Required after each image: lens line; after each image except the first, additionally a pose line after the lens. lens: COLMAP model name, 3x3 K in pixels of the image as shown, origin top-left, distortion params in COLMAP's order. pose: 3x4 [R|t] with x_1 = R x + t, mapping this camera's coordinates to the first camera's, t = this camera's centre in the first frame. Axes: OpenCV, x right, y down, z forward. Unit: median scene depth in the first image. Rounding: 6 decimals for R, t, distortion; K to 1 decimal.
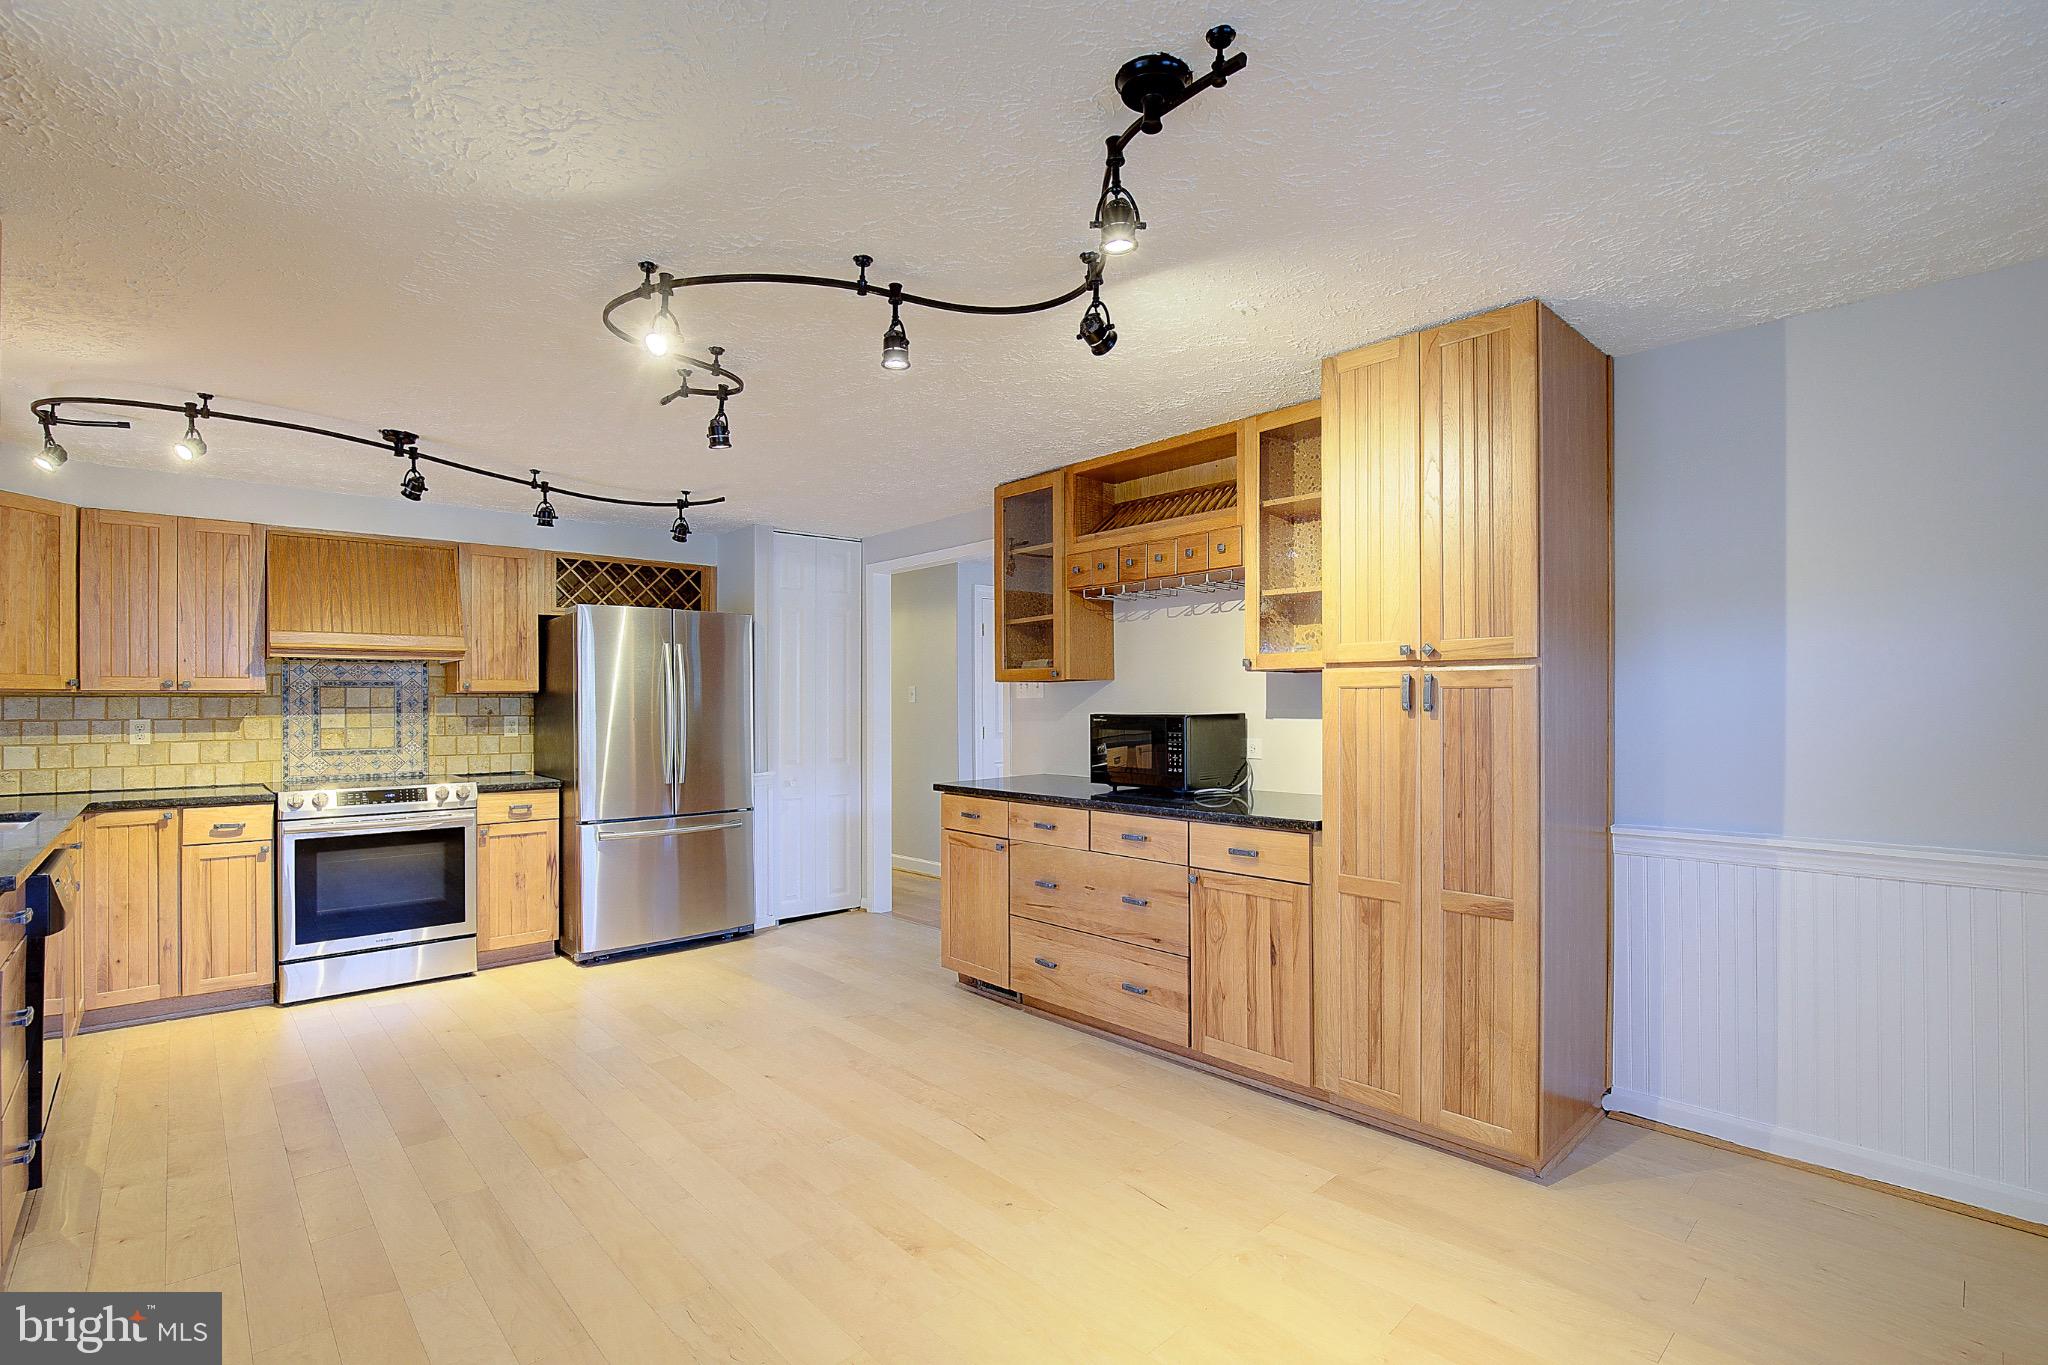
lens RADIAL K [[939.7, 0, 1040.9], [0, 939.7, 686.4], [0, 0, 1]] dist [-0.035115, 0.000256]
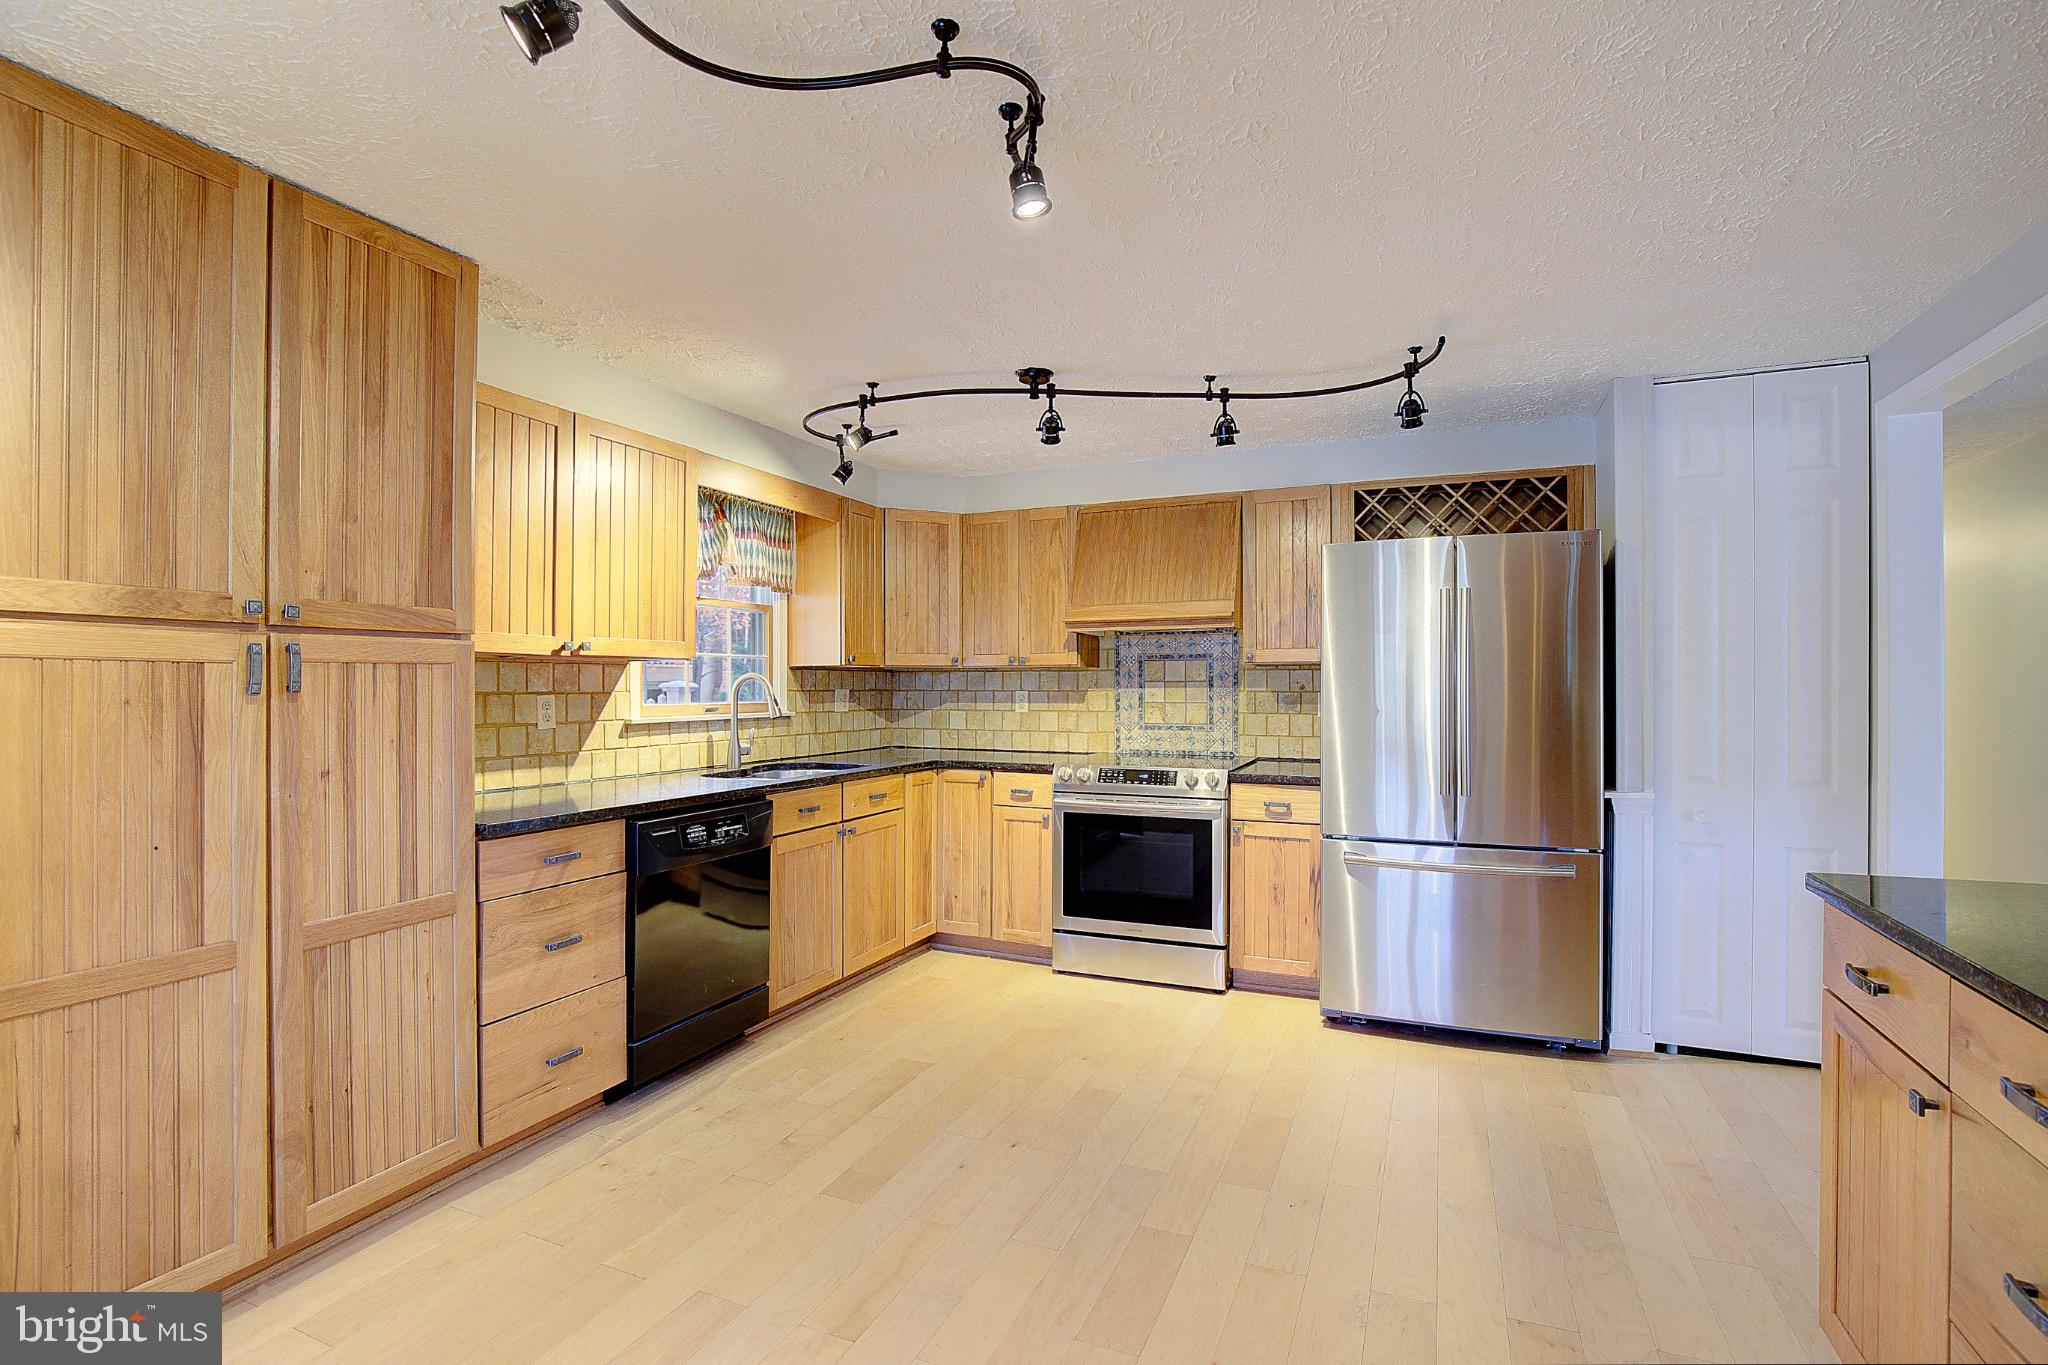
lens RADIAL K [[939.7, 0, 1040.9], [0, 939.7, 686.4], [0, 0, 1]] dist [-0.035115, 0.000256]
pose [[0.402056, 0.008003, -0.915580, 0.107101], [0.014899, 0.999772, 0.015281, 0.011675], [0.915494, -0.019785, 0.401845, 0.496929]]
